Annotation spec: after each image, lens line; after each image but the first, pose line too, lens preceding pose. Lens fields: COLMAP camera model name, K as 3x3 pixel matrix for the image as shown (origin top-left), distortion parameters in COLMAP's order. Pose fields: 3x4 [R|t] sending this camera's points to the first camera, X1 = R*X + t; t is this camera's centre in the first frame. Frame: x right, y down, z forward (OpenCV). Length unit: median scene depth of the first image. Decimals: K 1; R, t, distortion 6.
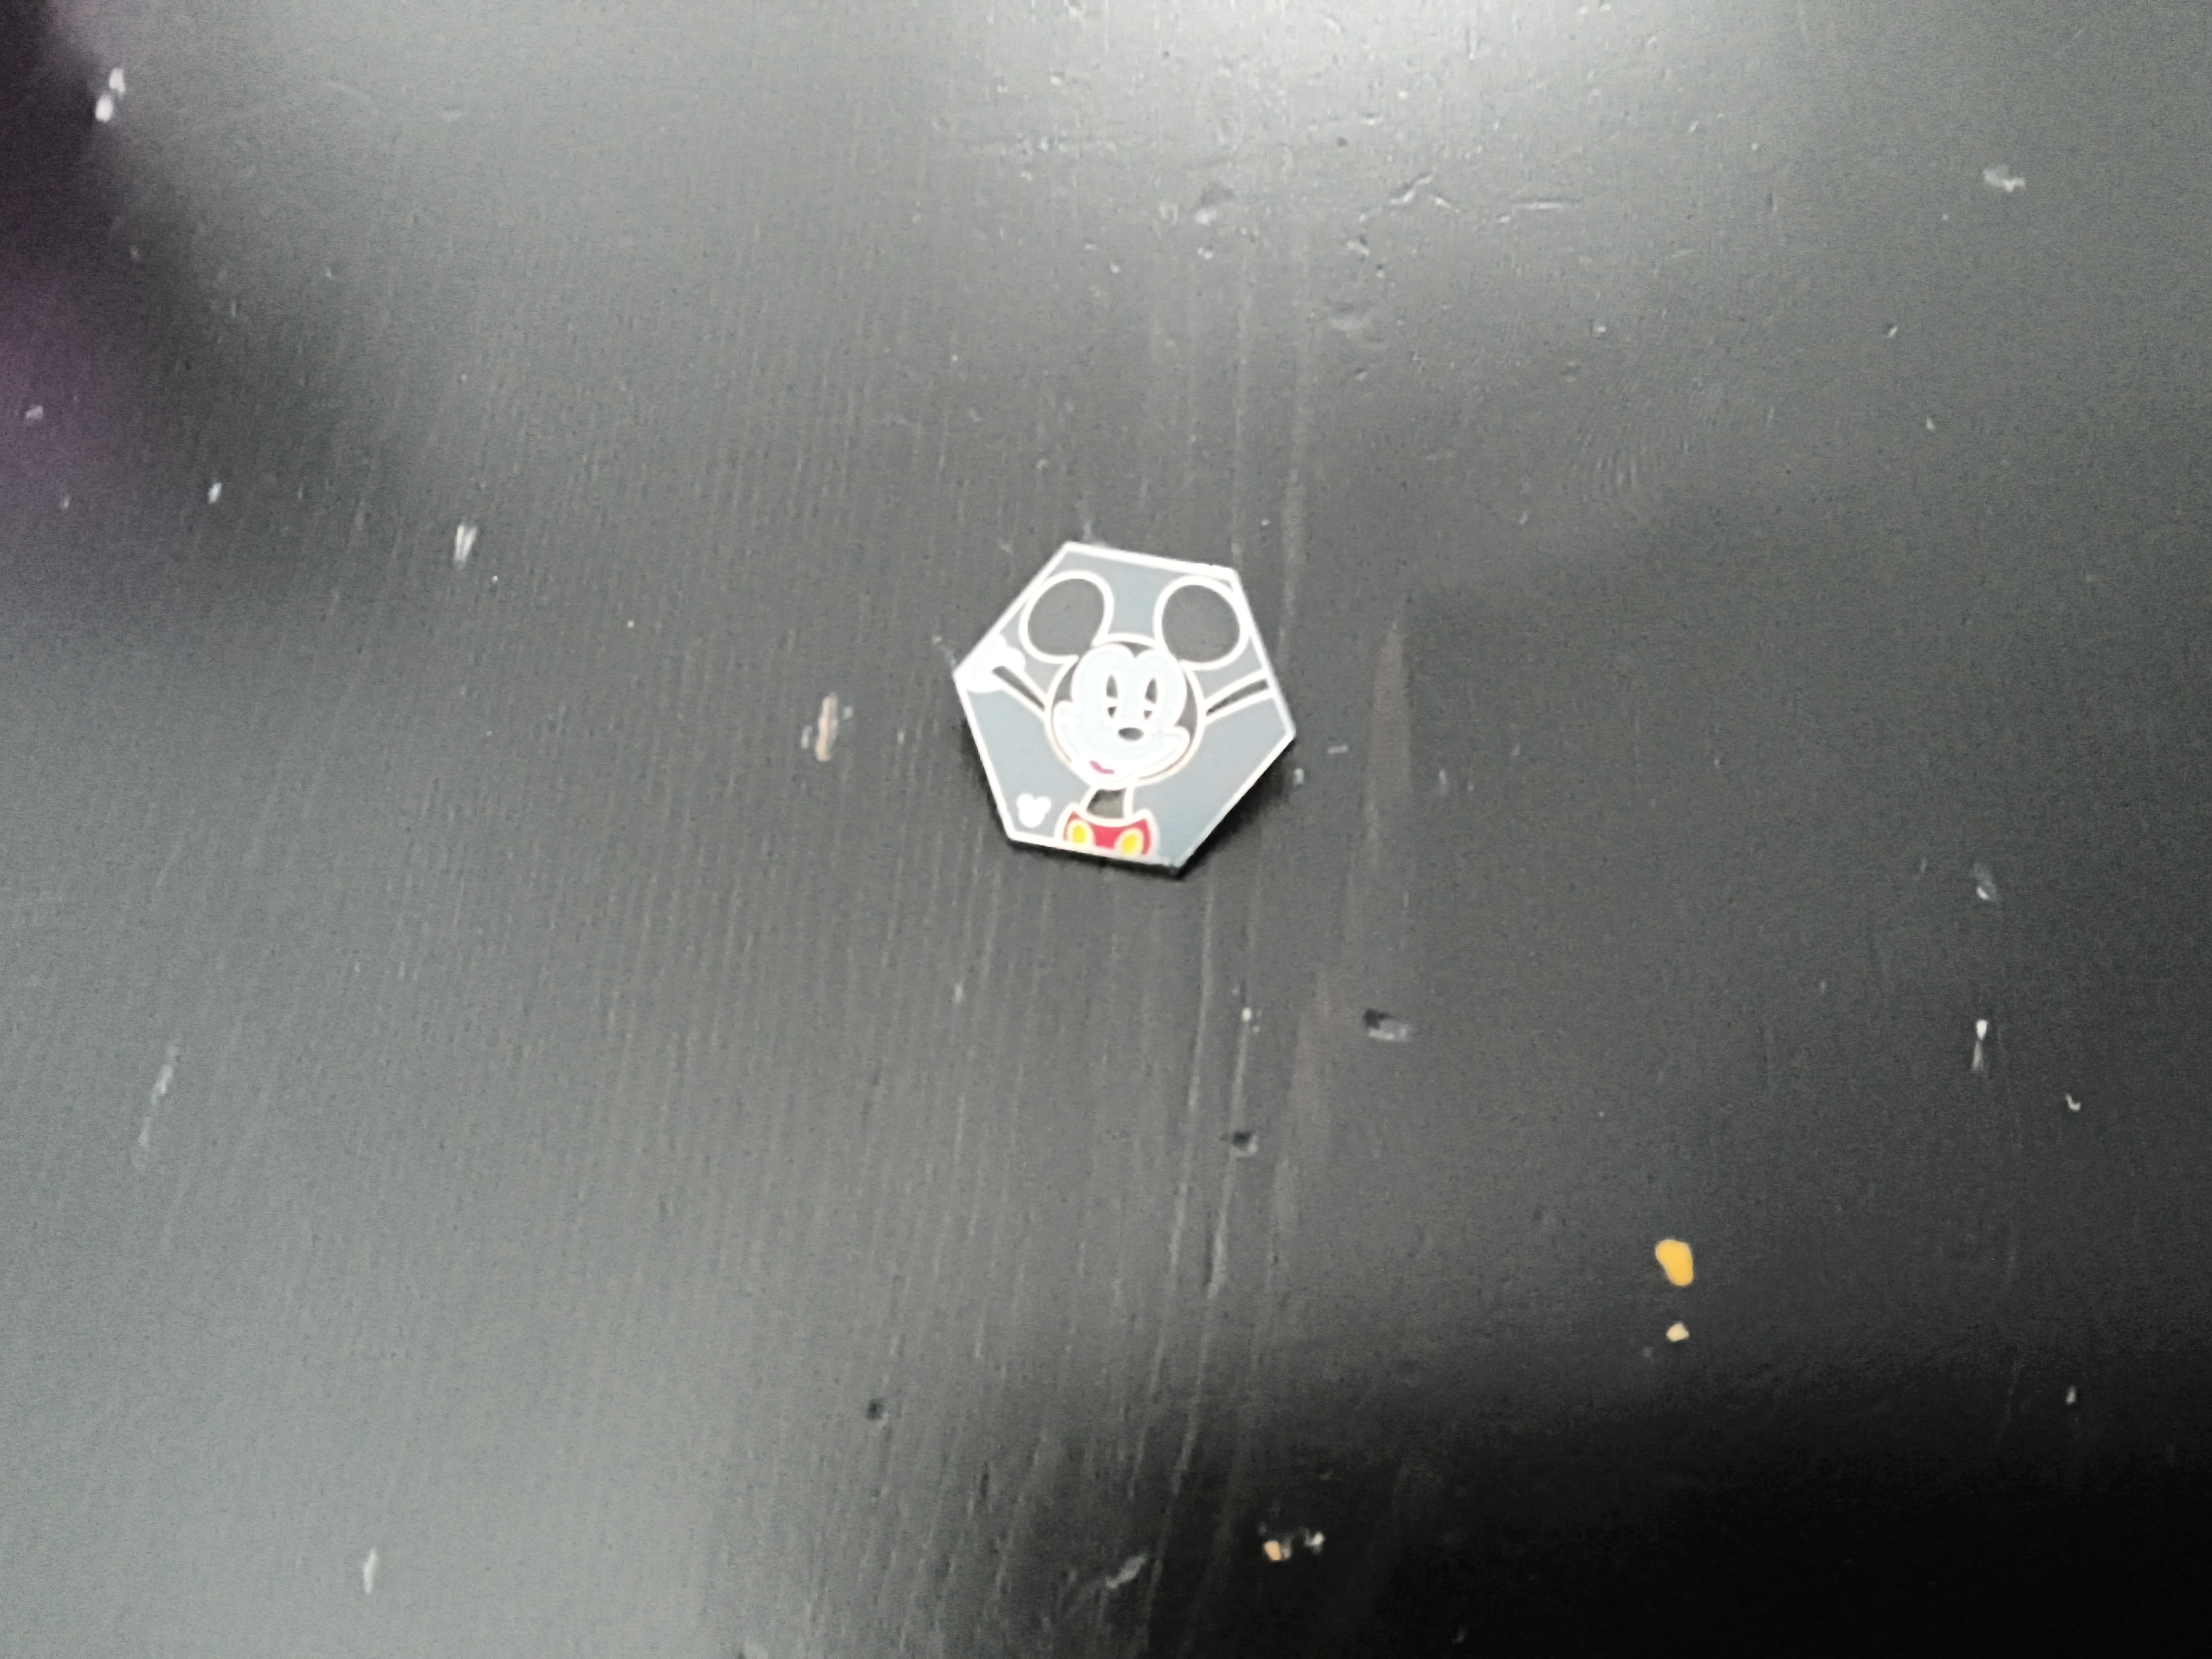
lens RADIAL K [[1696.6, 0, 1067.9], [0, 1696.6, 830.5], [0, 0, 1]] dist [0.024984, -0.078555]
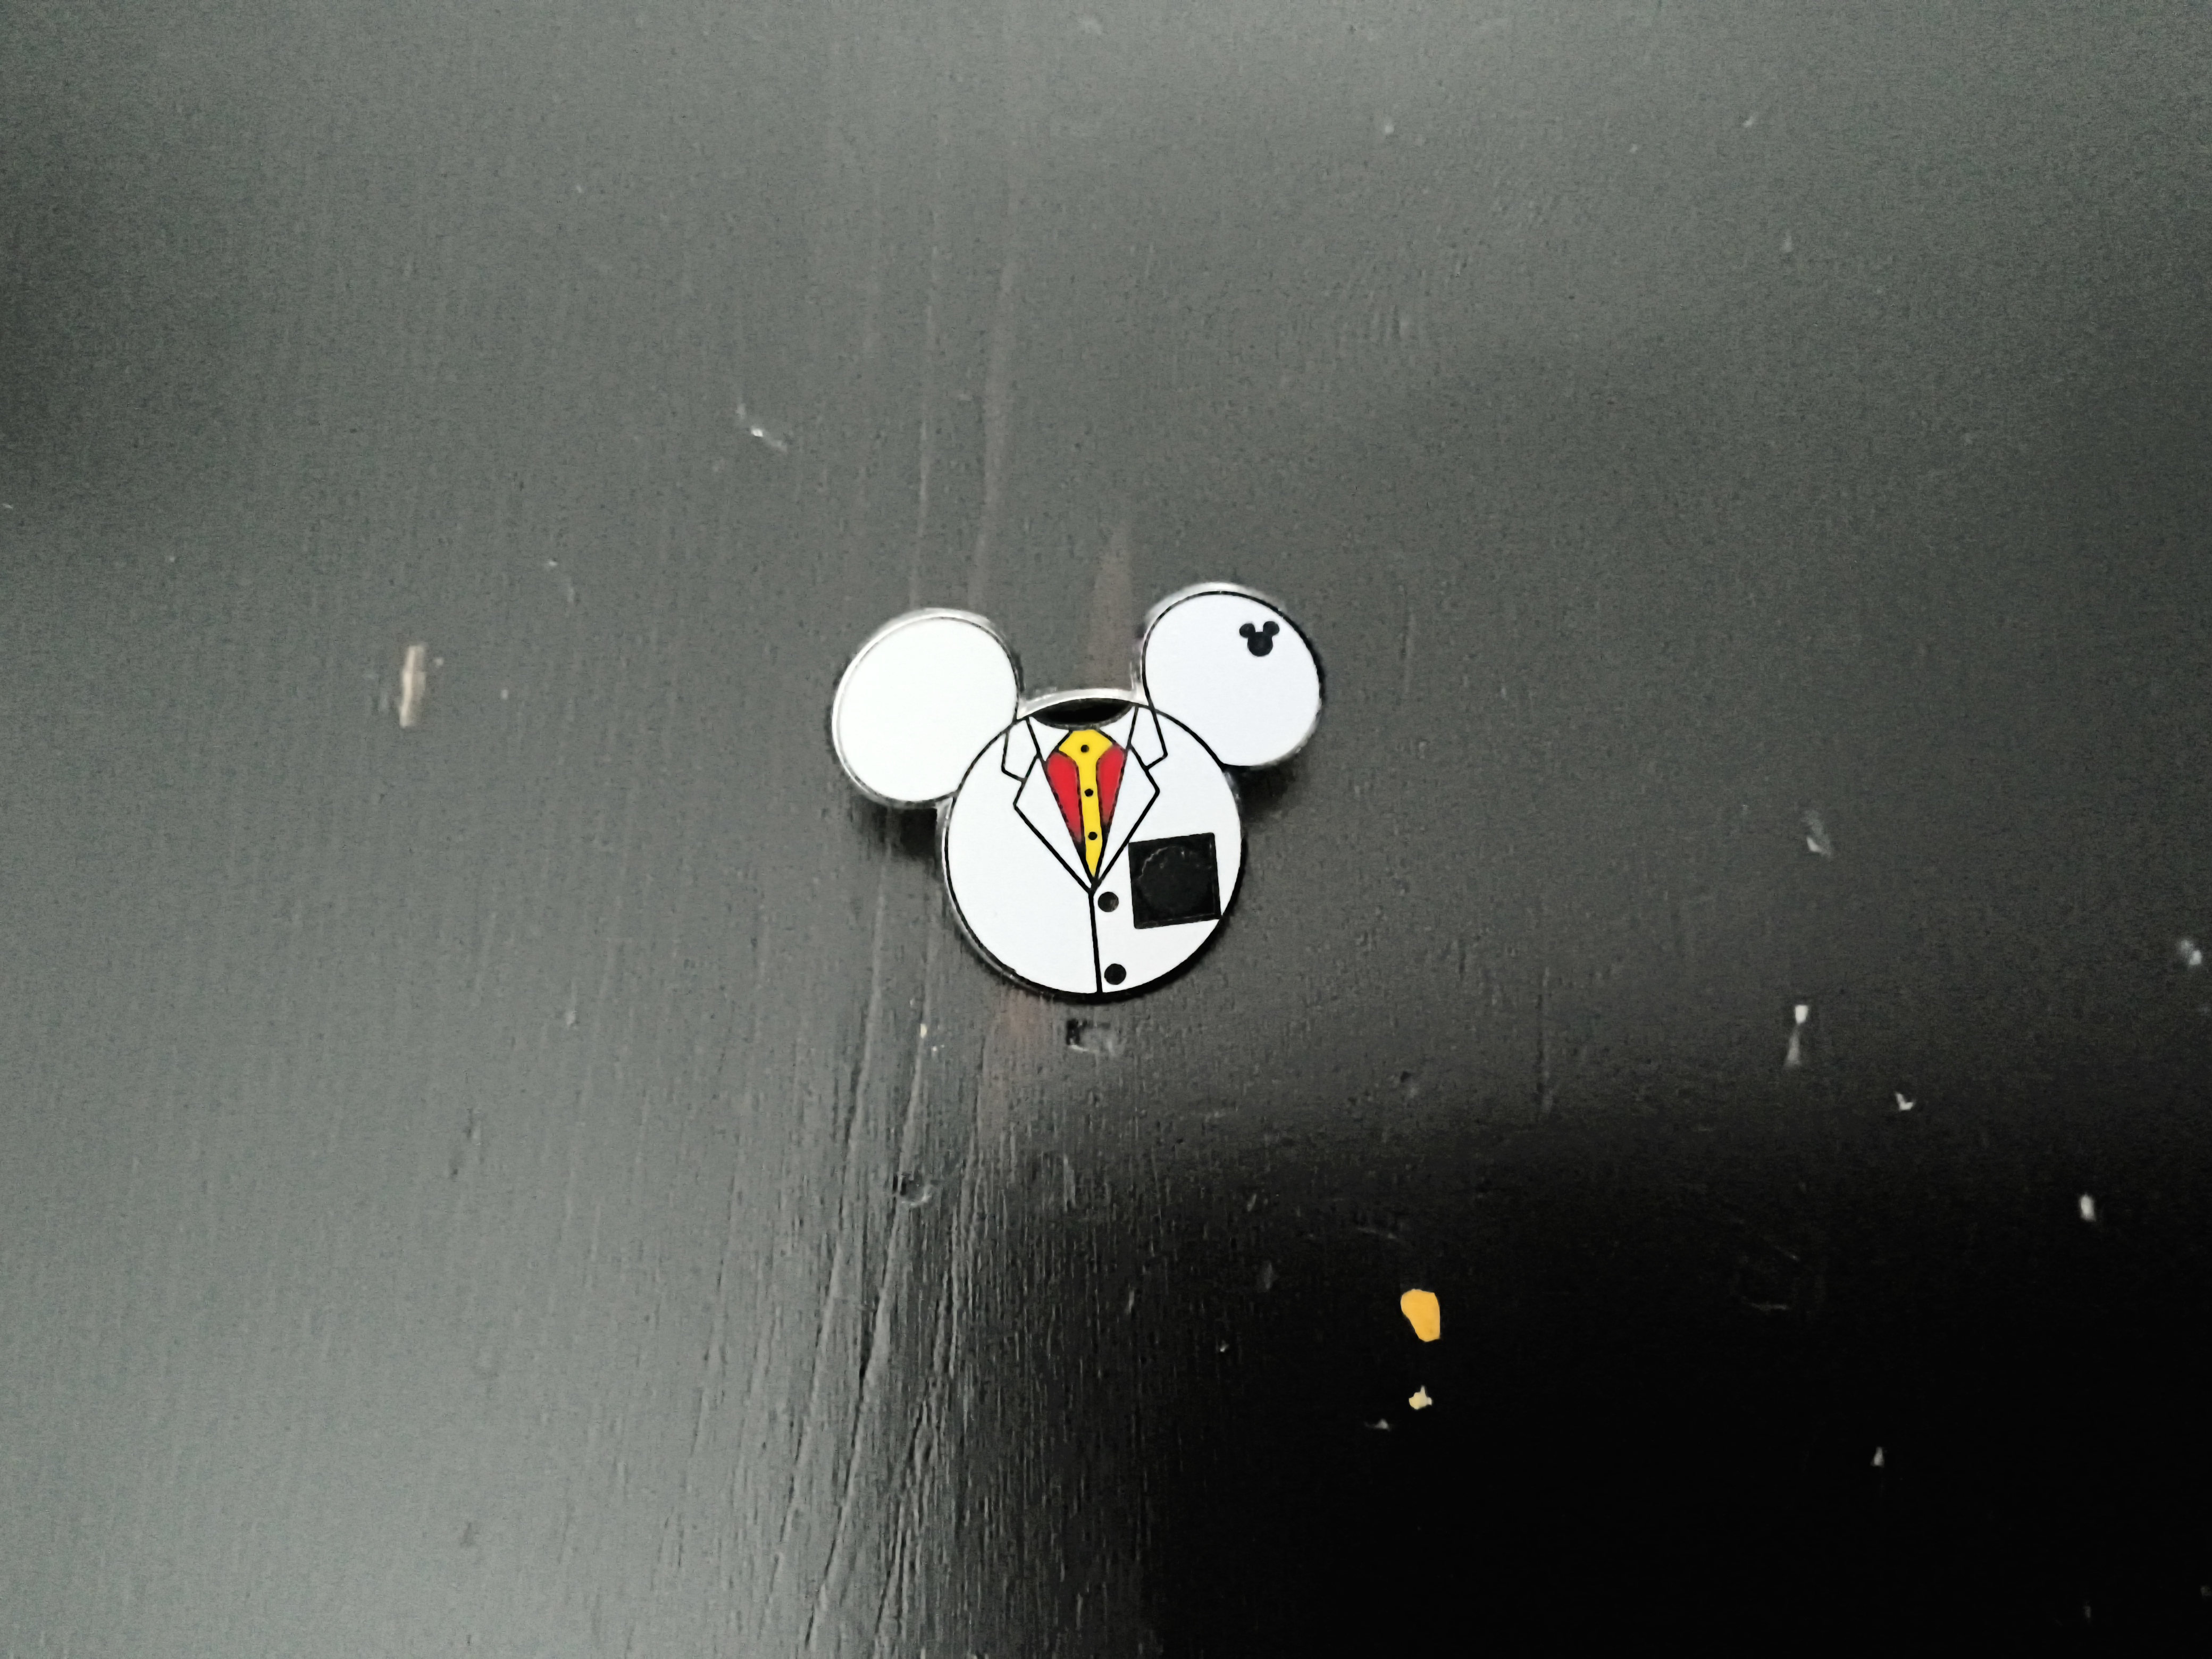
lens RADIAL K [[1696.6, 0, 1067.9], [0, 1696.6, 830.5], [0, 0, 1]] dist [0.024984, -0.078555]
pose [[0.981095, 0.026991, 0.191635, 0.012817], [-0.017063, 0.998434, -0.053271, 0.052237], [-0.192773, 0.048994, 0.980019, 0.164363]]
